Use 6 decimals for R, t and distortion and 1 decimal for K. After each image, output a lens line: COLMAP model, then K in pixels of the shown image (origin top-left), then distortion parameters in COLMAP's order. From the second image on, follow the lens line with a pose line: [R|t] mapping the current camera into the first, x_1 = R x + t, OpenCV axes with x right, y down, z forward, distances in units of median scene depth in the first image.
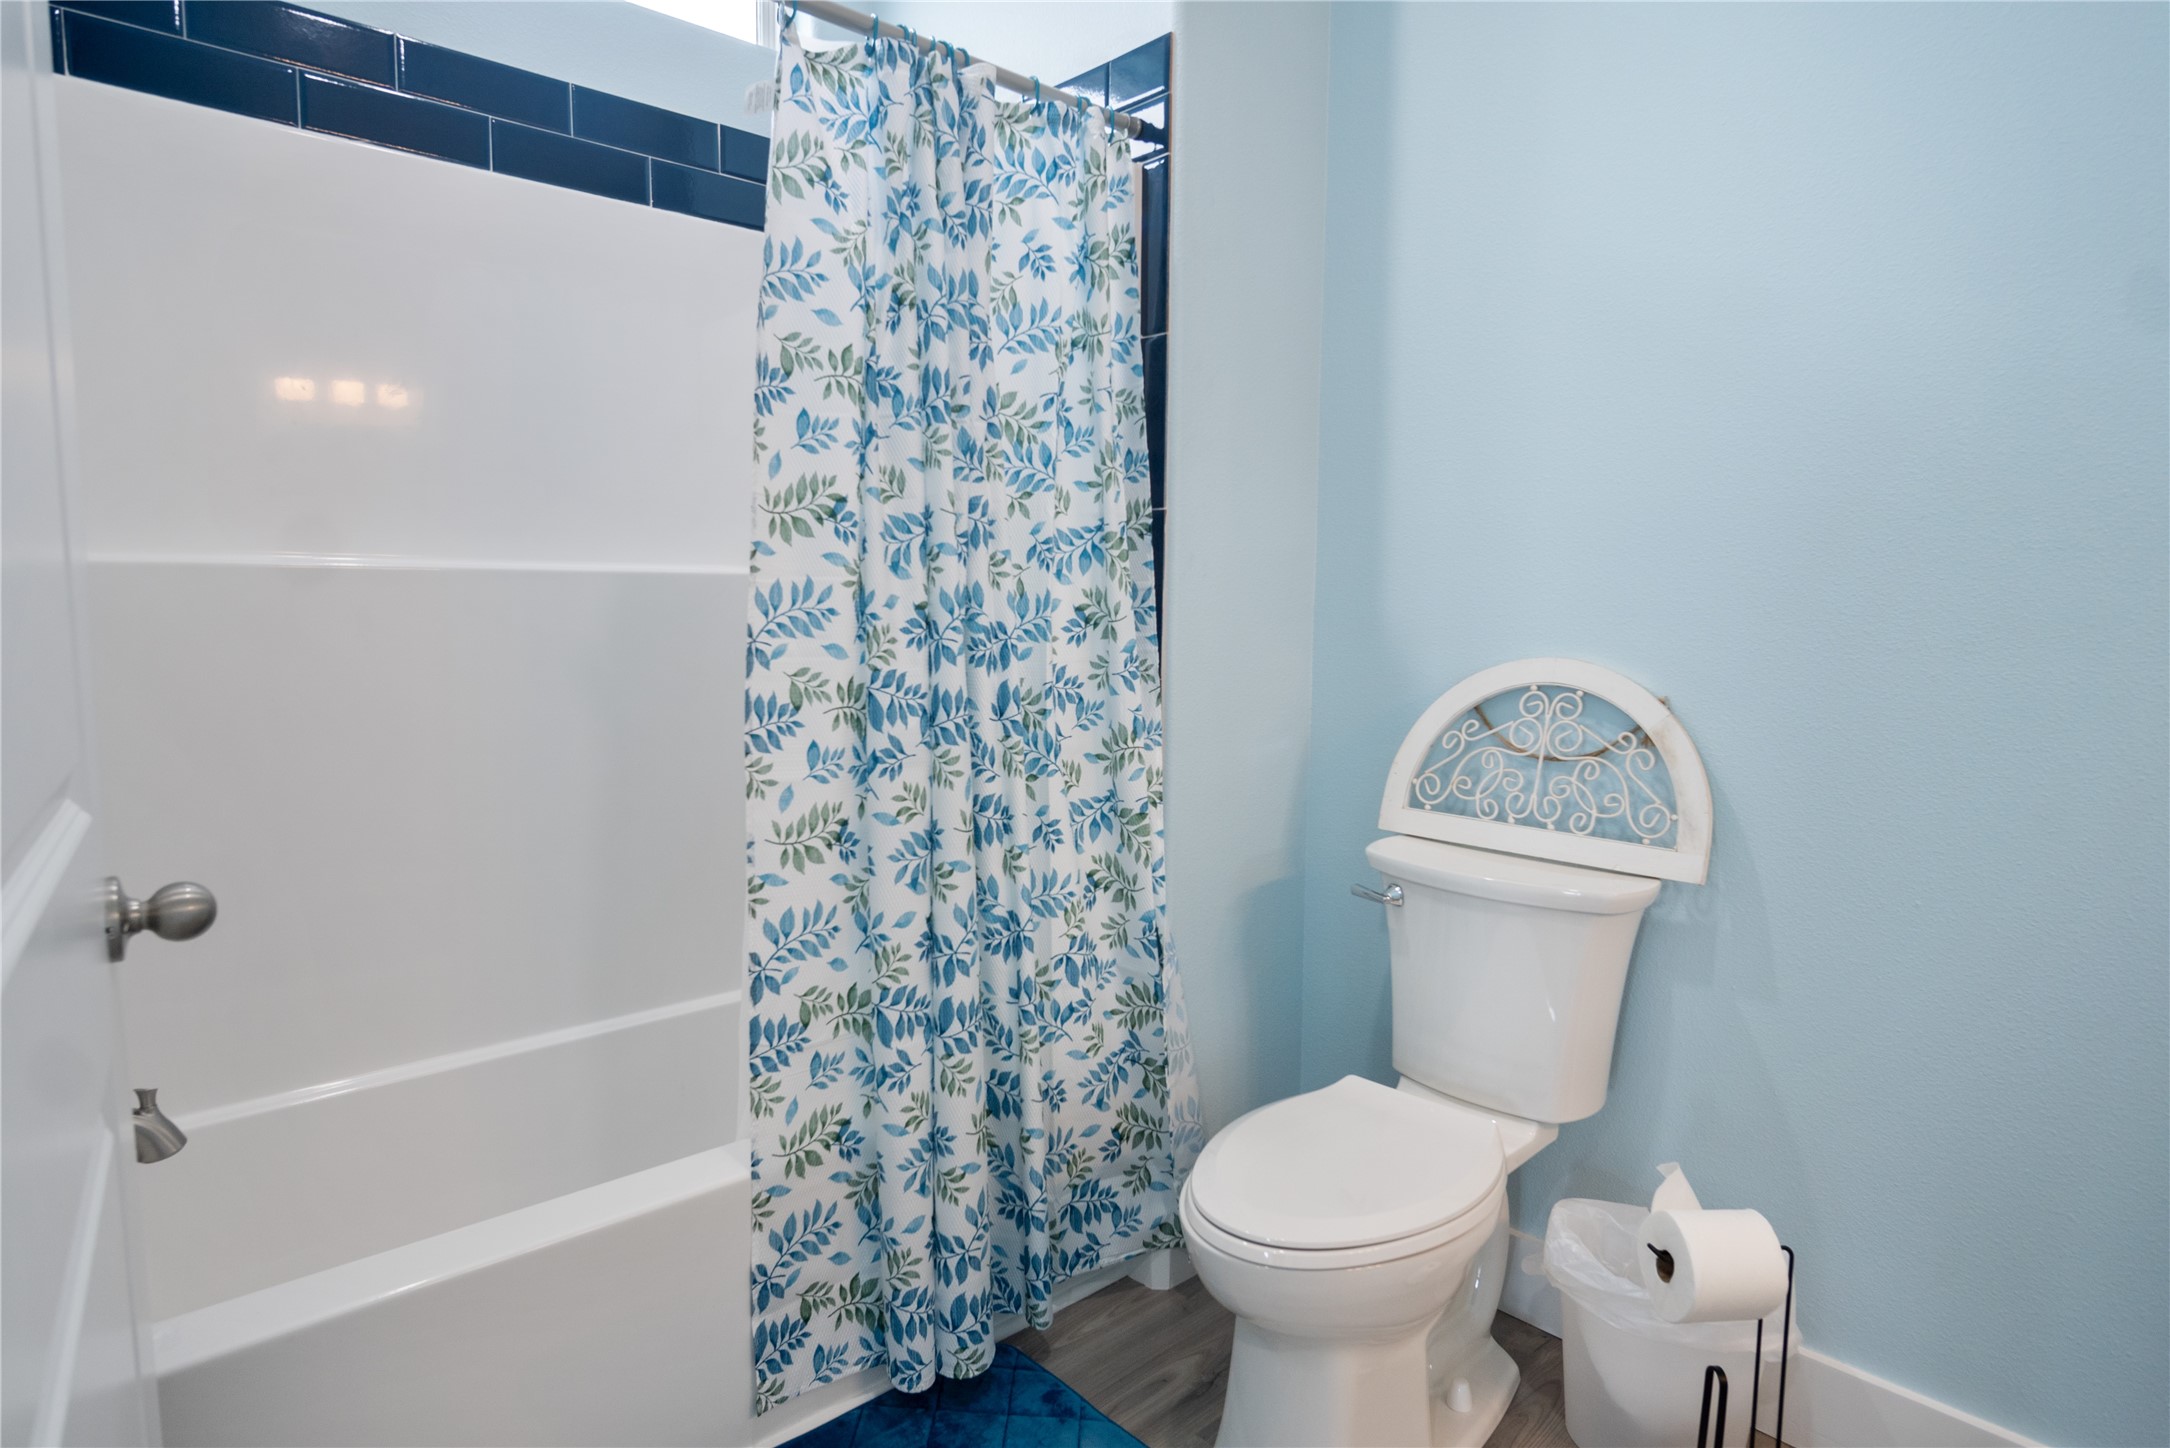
lens RADIAL K [[1207.2, 0, 1090.4], [0, 1207.2, 734.0], [0, 0, 1]] dist [-0.022322, -0.000014]
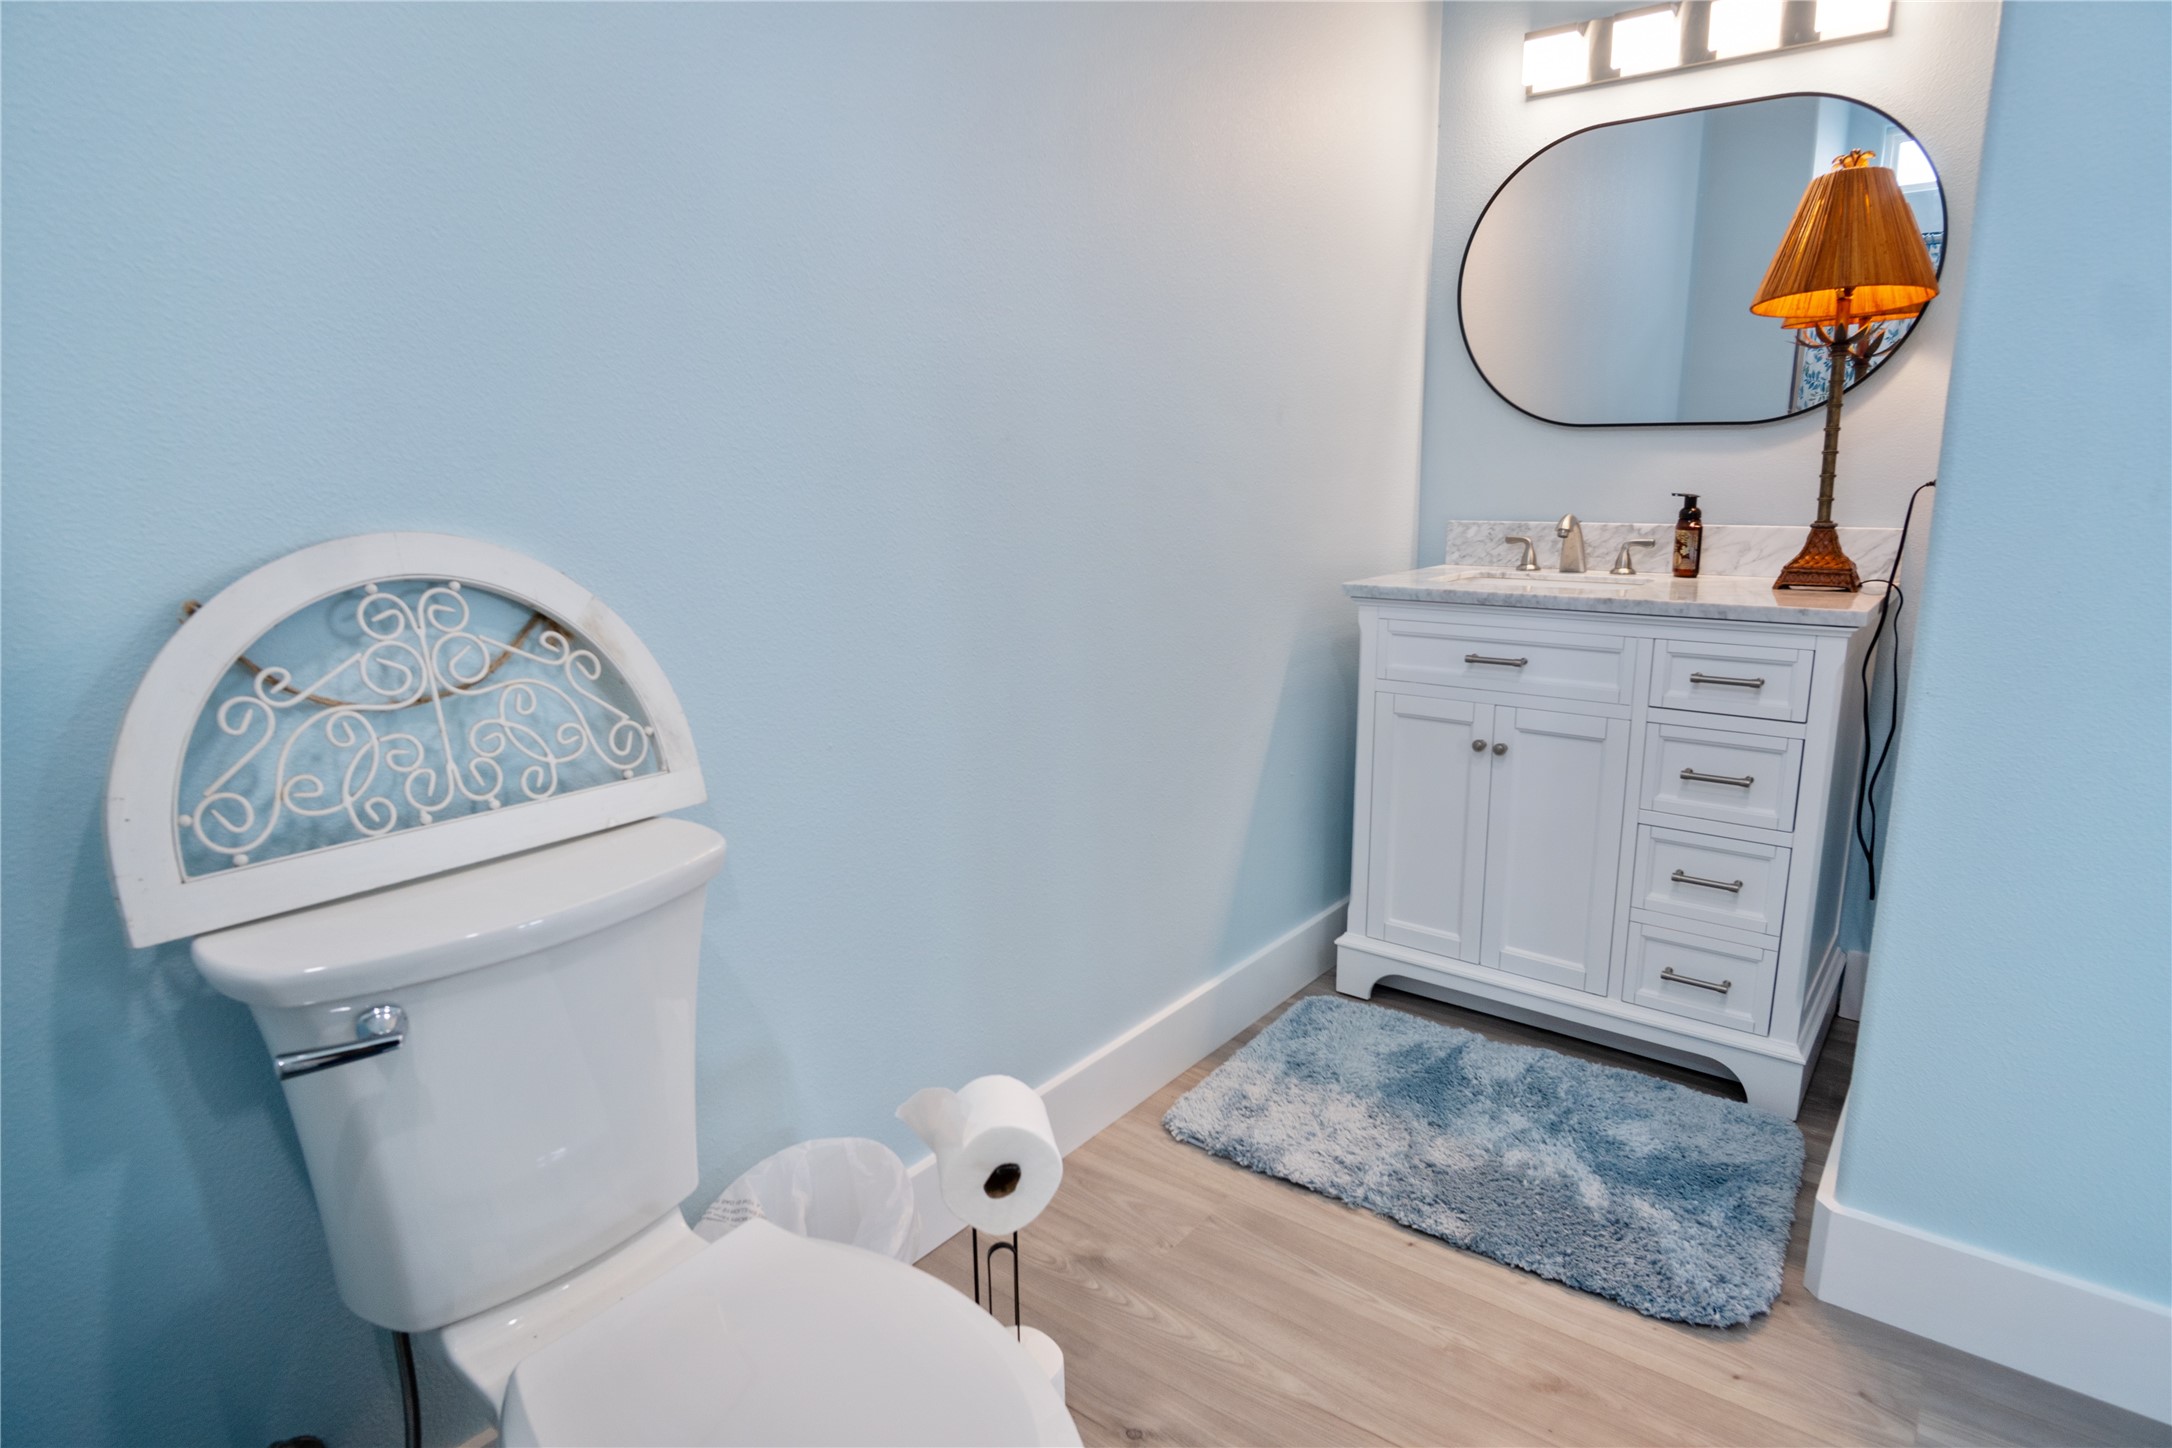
lens RADIAL K [[1181.0, 0, 1083.1], [0, 1181.0, 731.5], [0, 0, 1]] dist [-0.025150, 0.001099]
pose [[-0.159179, -0.225001, 0.961268, -0.266147], [0.114557, 0.962896, 0.244352, -0.080196], [-0.980581, 0.149016, -0.127497, 0.864000]]
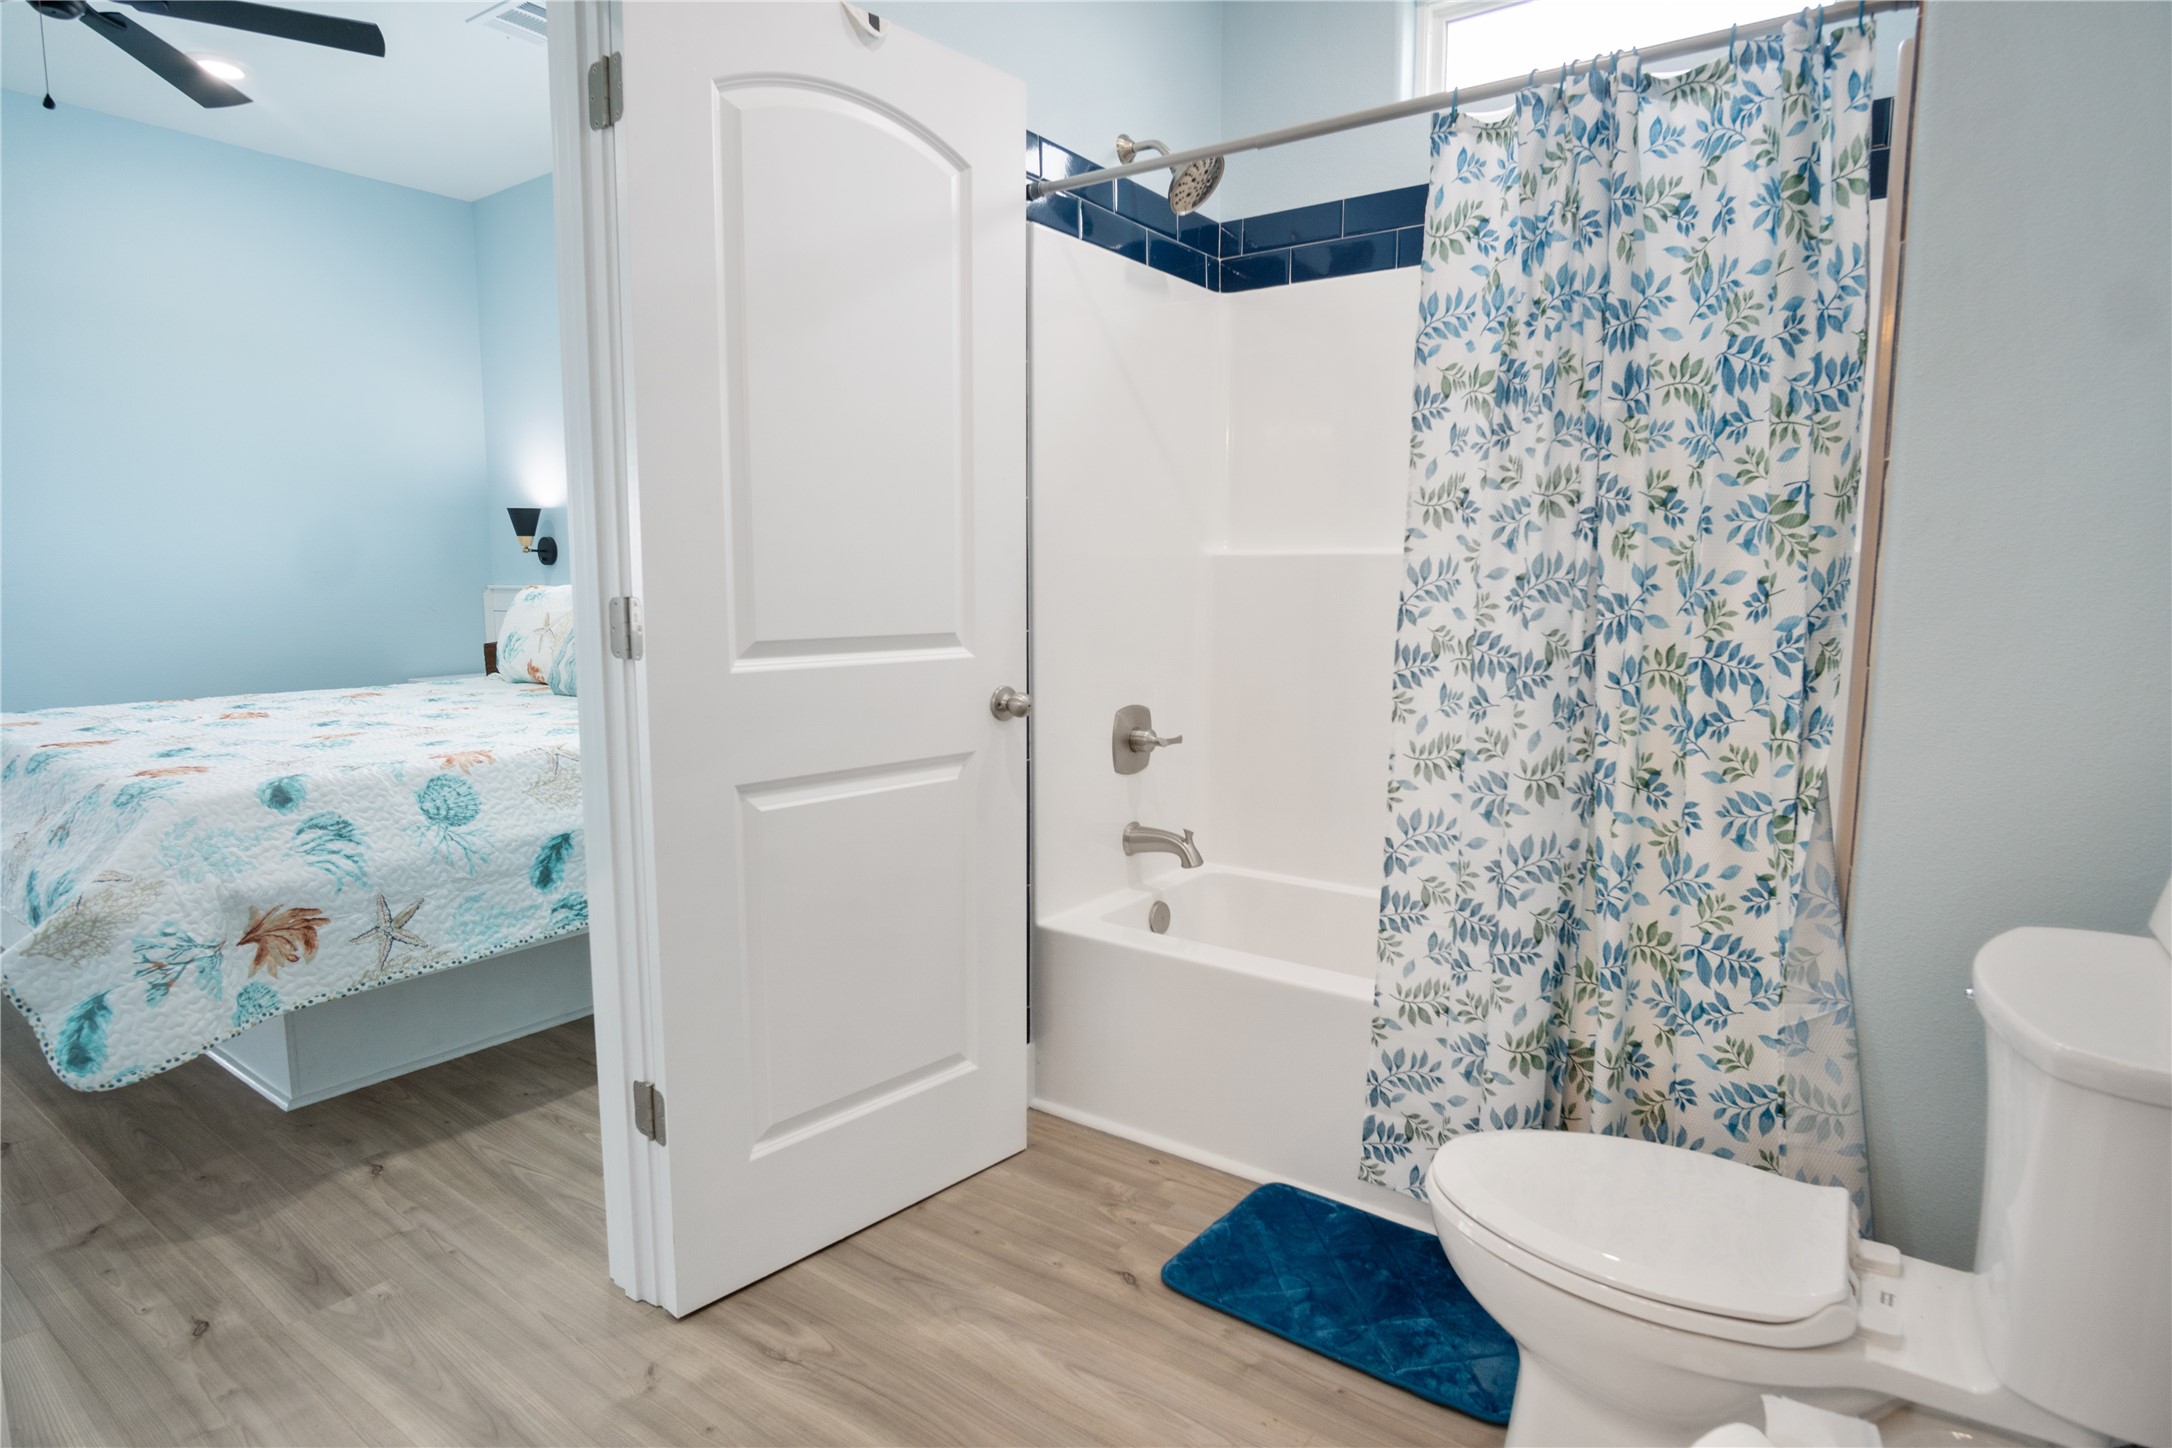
lens RADIAL K [[1166.4, 0, 1086.3], [0, 1166.4, 732.7], [0, 0, 1]] dist [-0.027200, 0.003467]
pose [[0.192340, 0.121700, -0.973753, 0.882419], [-0.112037, 0.988515, 0.101415, -0.026001], [0.974912, 0.089591, 0.203766, 0.391496]]
